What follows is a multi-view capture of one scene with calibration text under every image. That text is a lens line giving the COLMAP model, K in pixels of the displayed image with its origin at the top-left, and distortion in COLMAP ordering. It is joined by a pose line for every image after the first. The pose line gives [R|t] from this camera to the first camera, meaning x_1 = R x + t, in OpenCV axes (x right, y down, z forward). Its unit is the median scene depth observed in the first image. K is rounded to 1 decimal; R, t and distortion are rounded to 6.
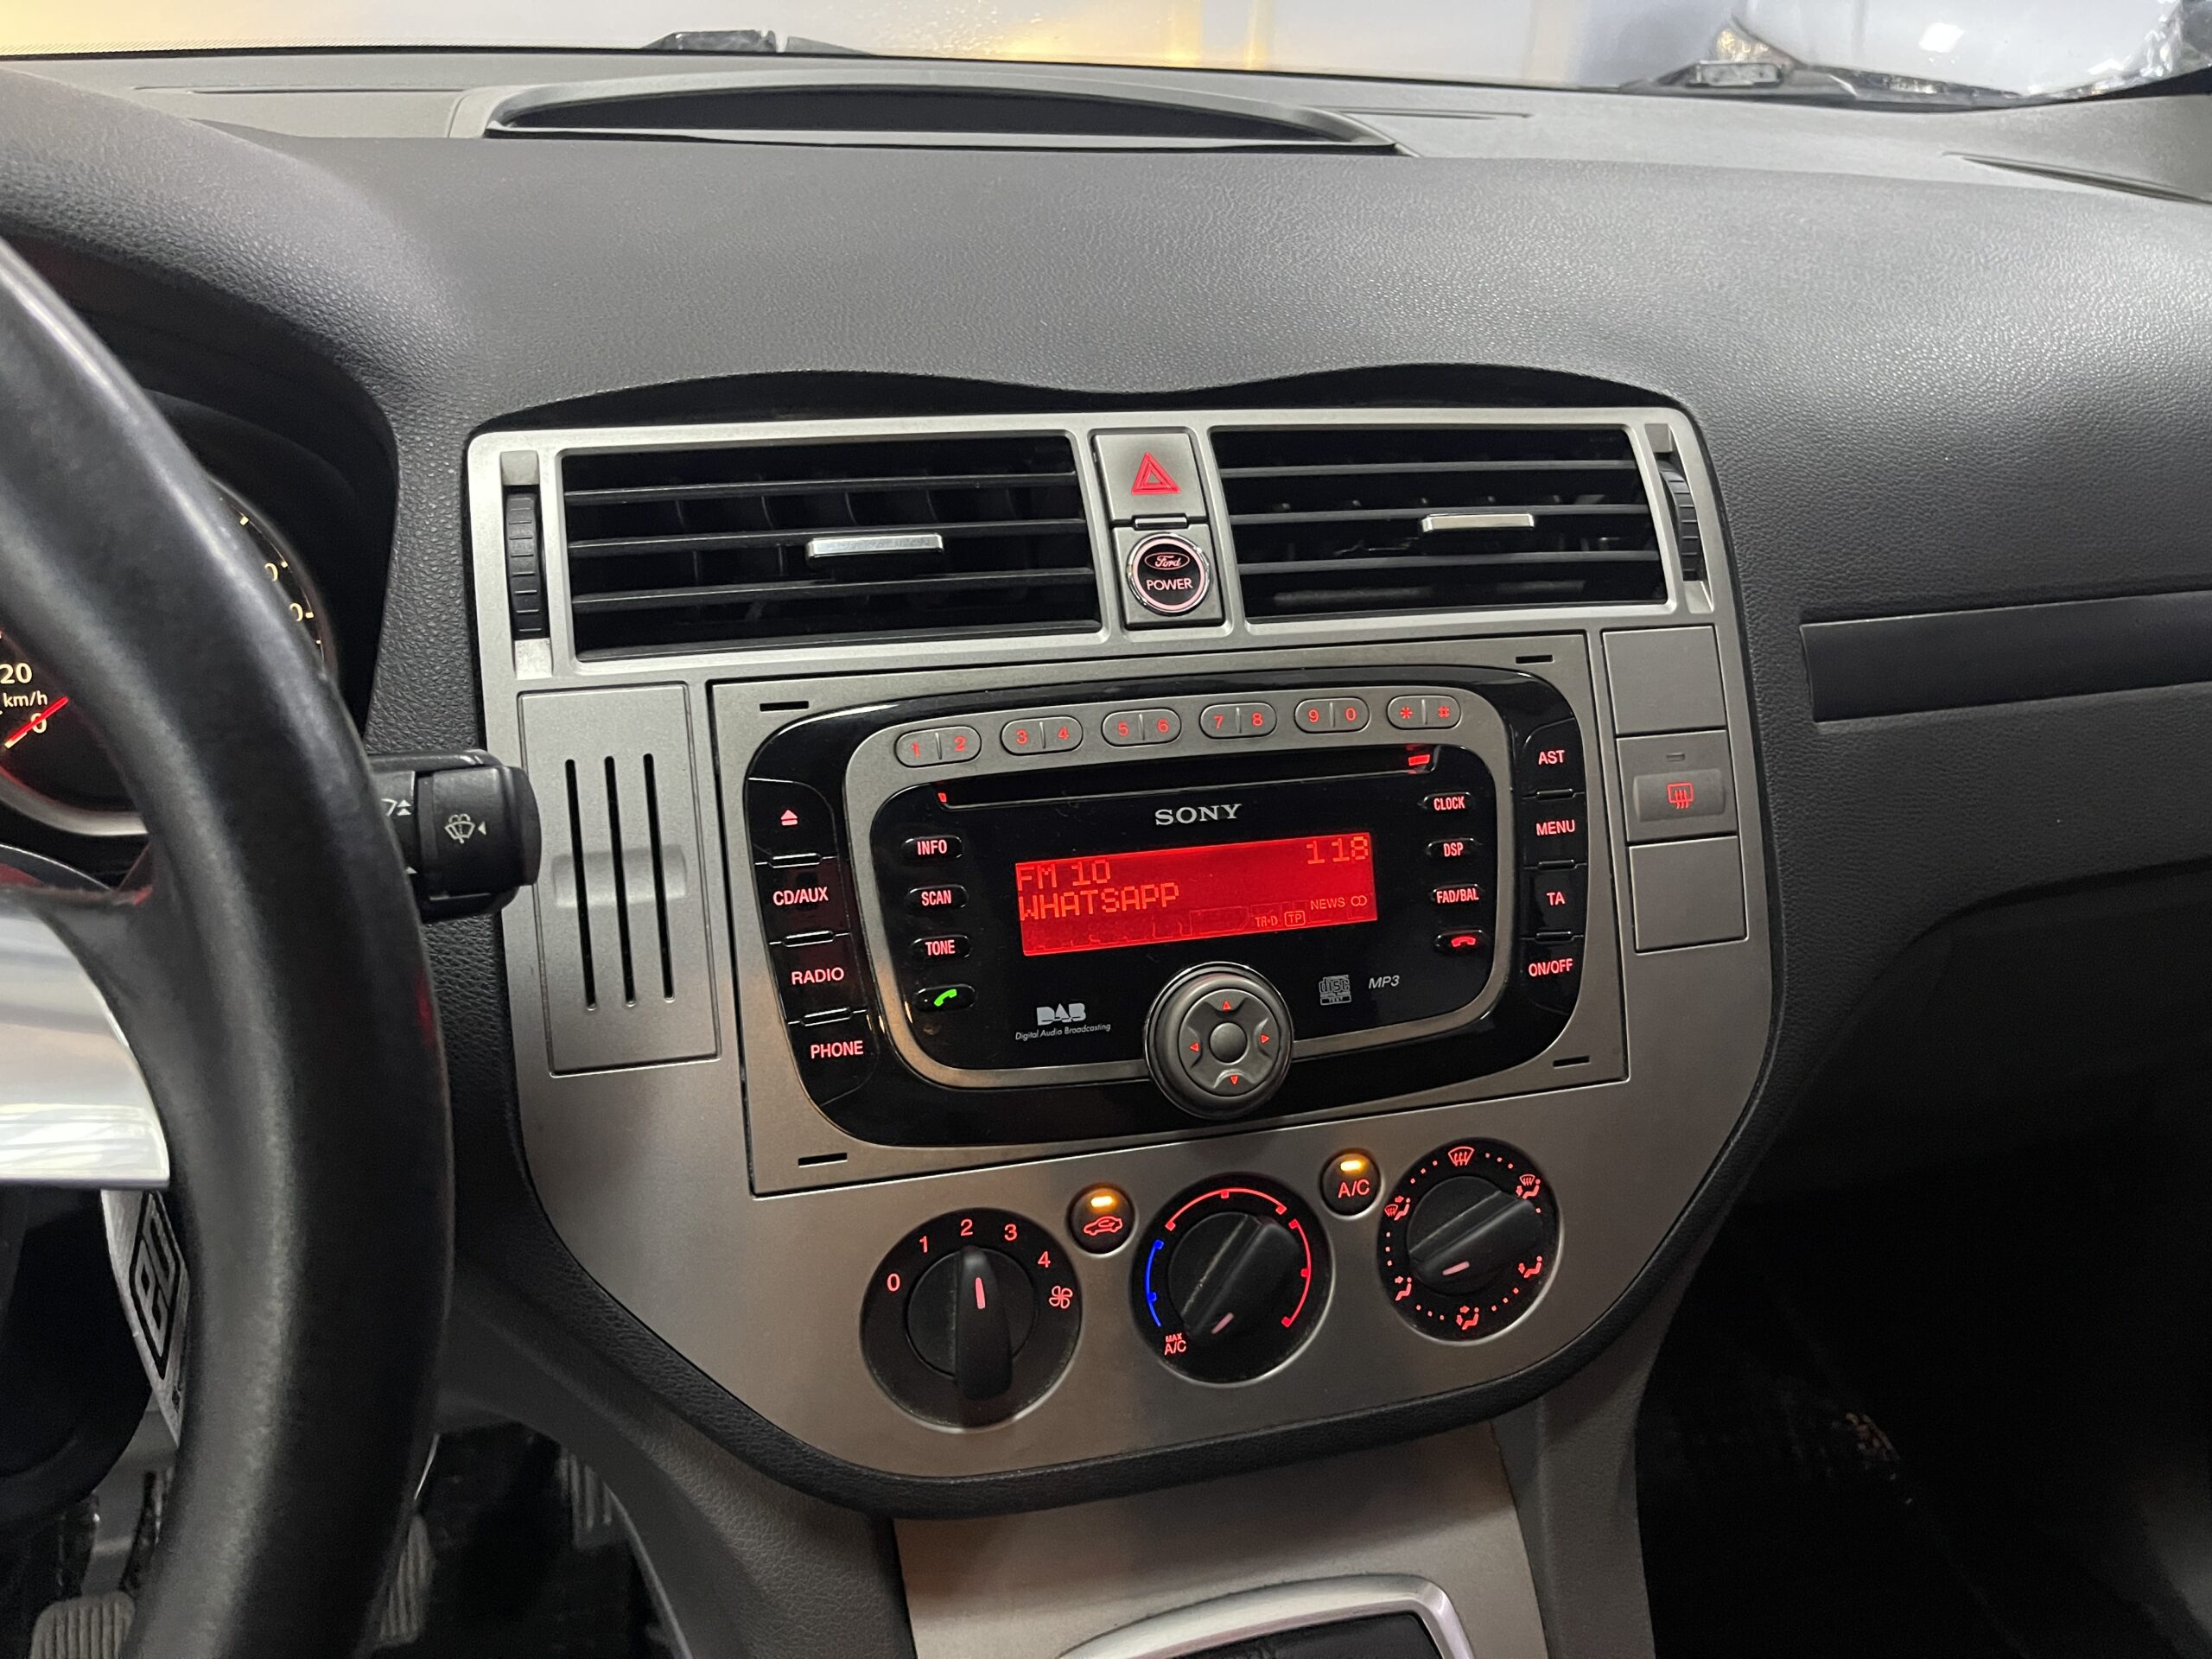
lens RADIAL K [[1710.8, 0, 1103.7], [0, 1710.8, 831.3], [0, 0, 1]] dist [0.049770, -0.073313]
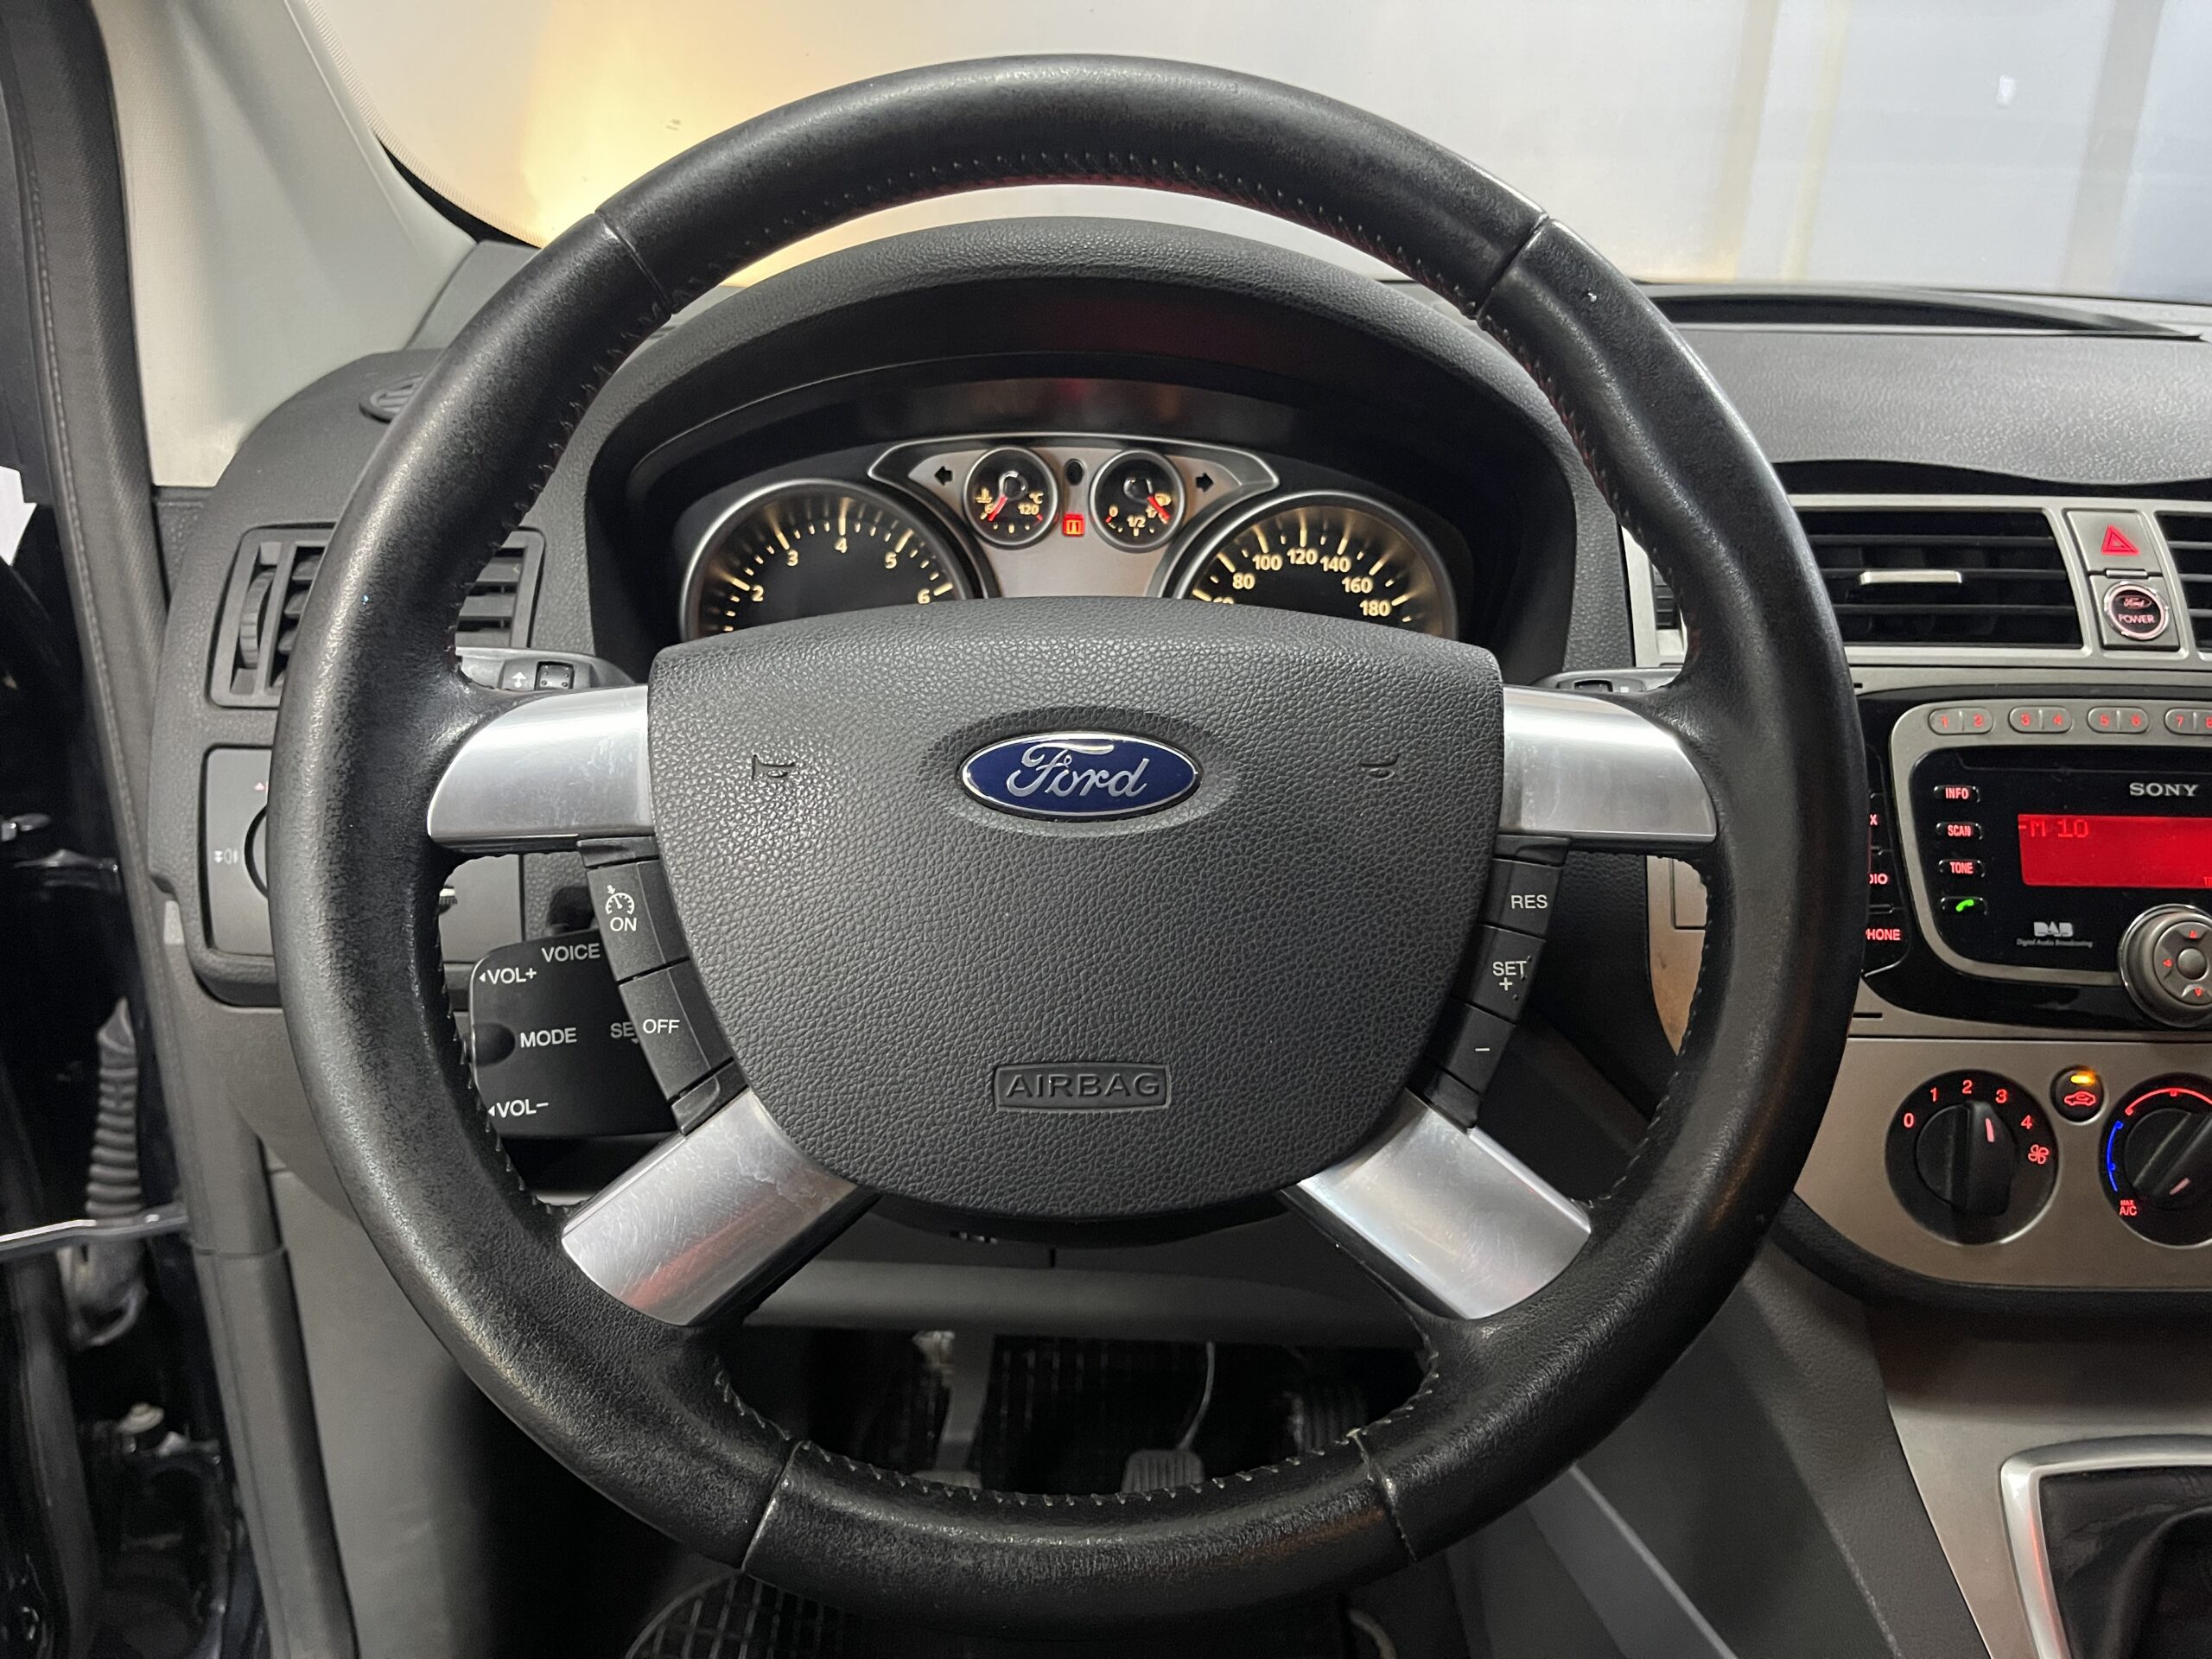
lens RADIAL K [[1710.8, 0, 1091.8], [0, 1710.8, 834.2], [0, 0, 1]] dist [0.049770, -0.073313]
pose [[0.969276, 0.064964, -0.237242, -0.417128], [-0.098441, 0.986336, -0.132101, 0.274124], [0.225418, 0.151396, 0.962427, -0.429454]]
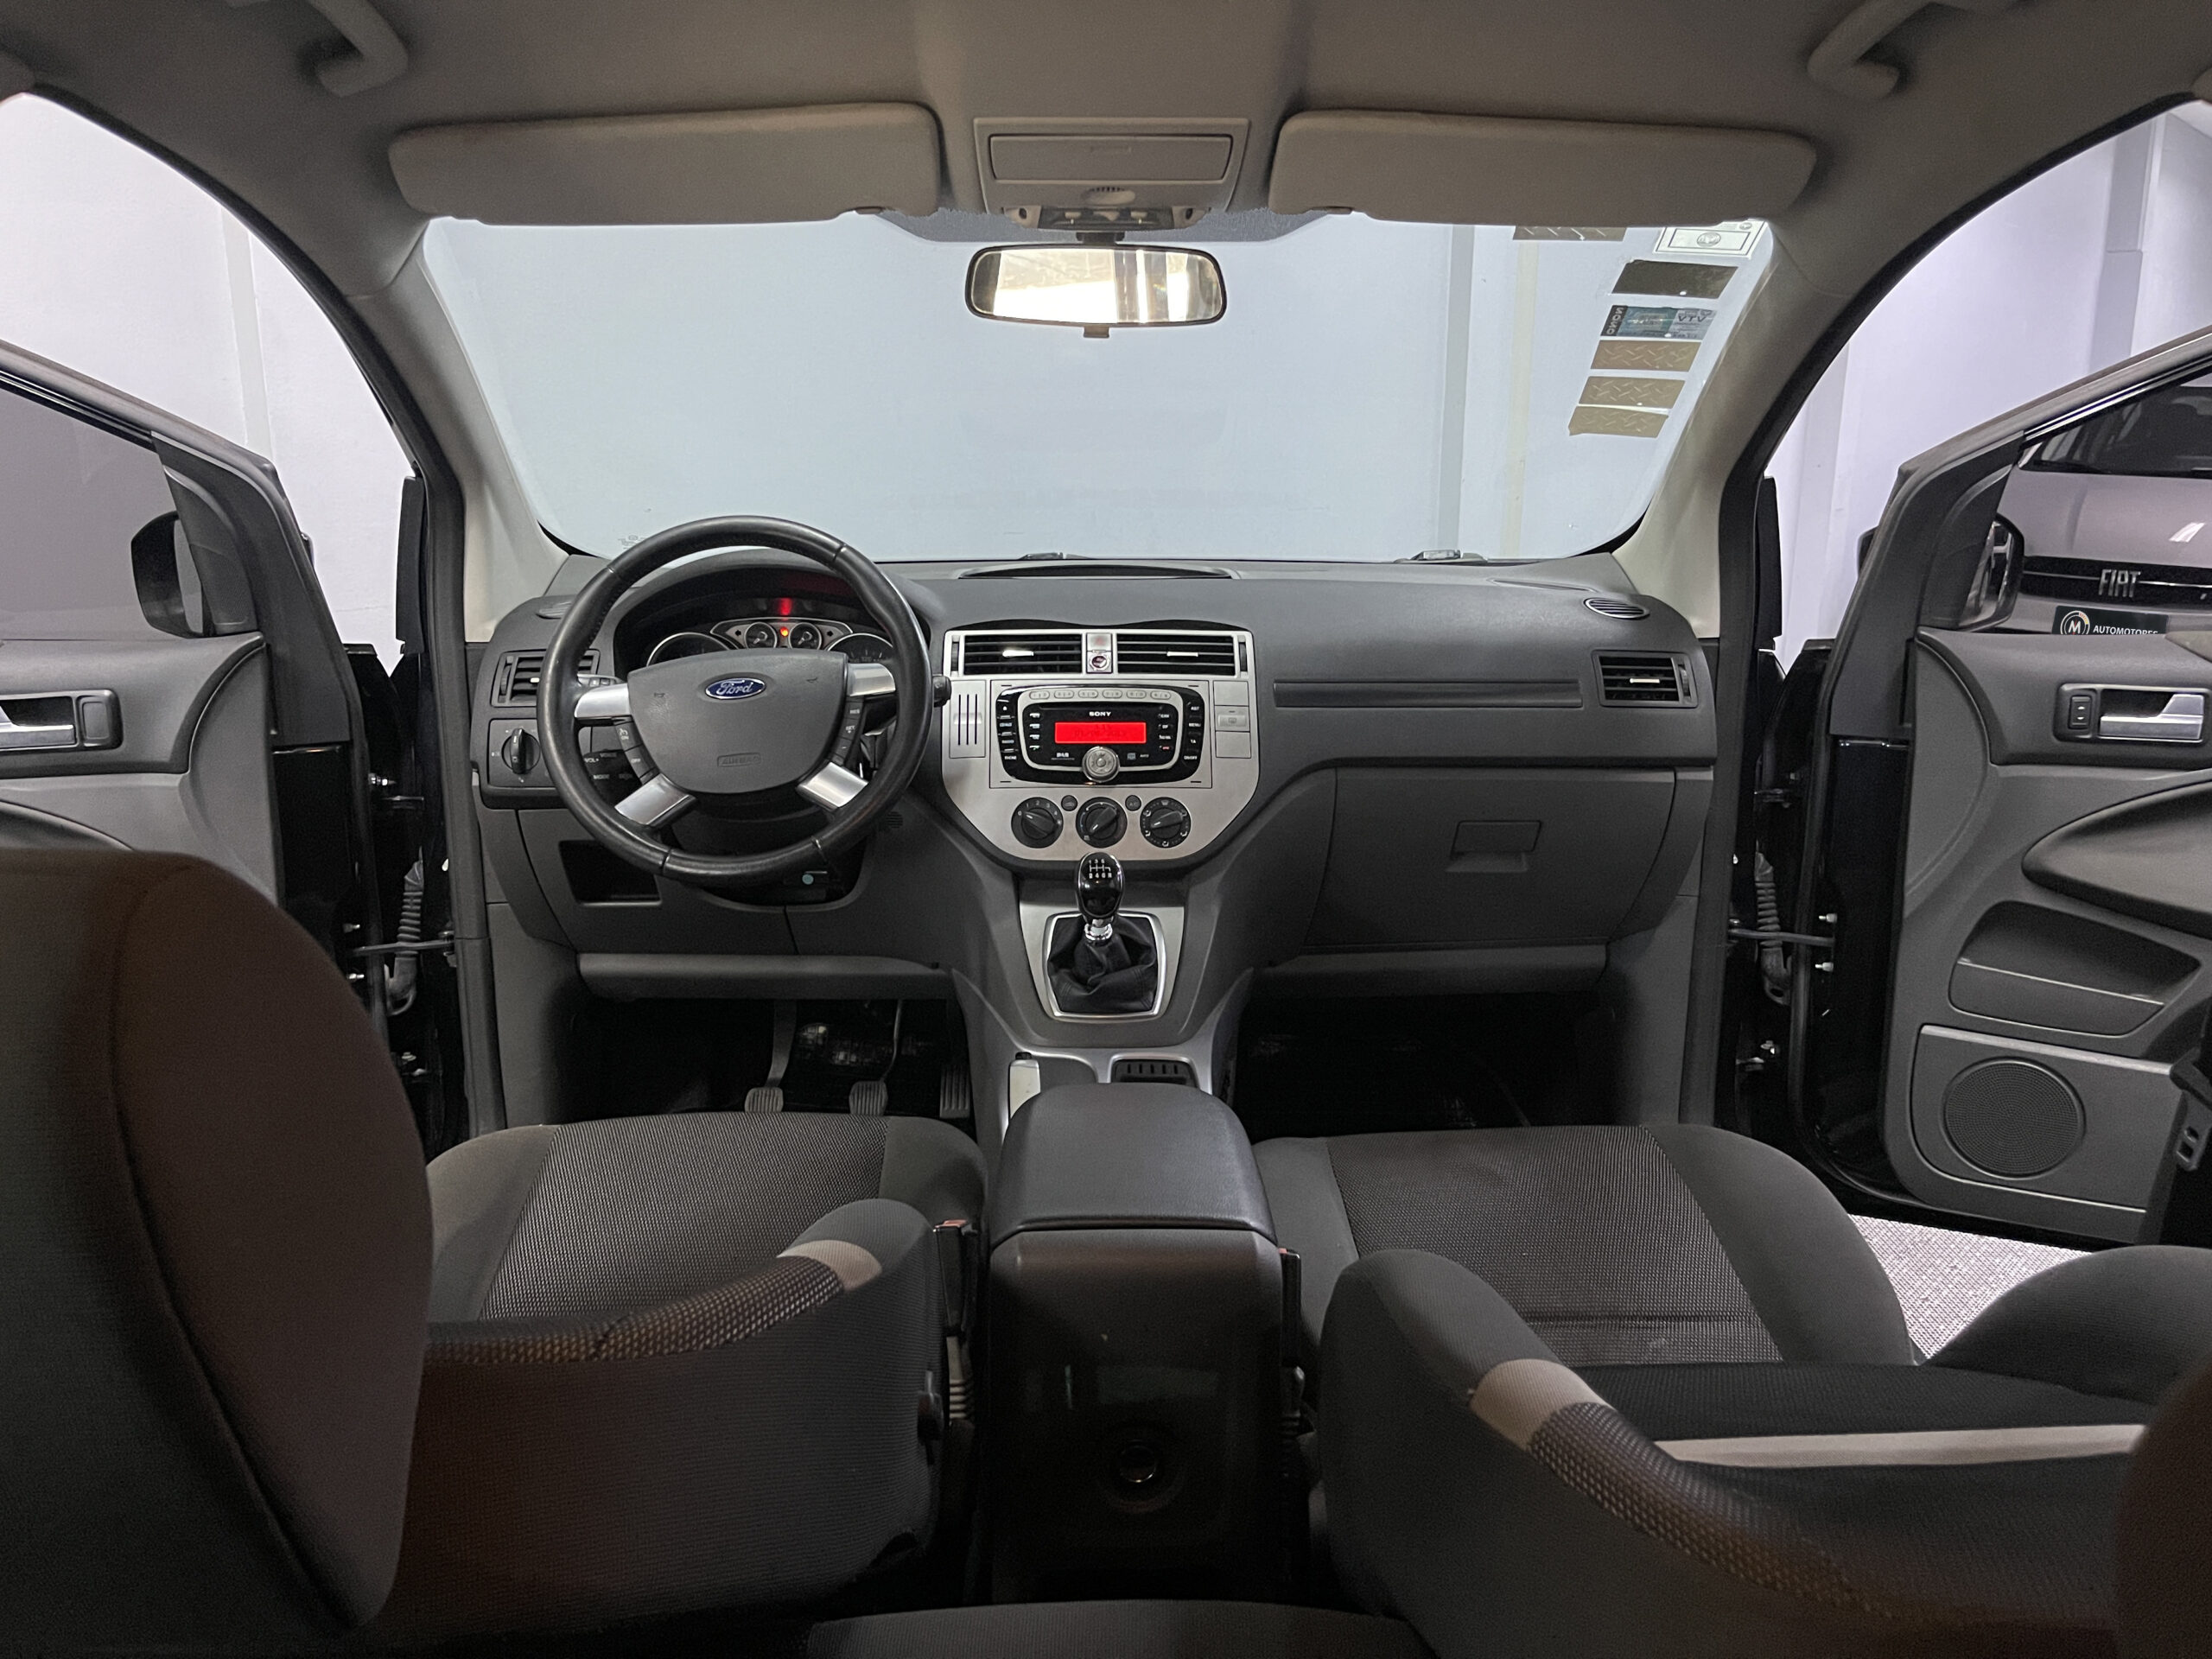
lens RADIAL K [[1710.8, 0, 1133.4], [0, 1710.8, 815.6], [0, 0, 1]] dist [0.049770, -0.073313]
pose [[0.972929, 0.004834, -0.231056, 1.106726], [-0.071224, 0.957390, -0.279877, 1.400095], [0.219857, 0.288757, 0.931816, -2.829177]]
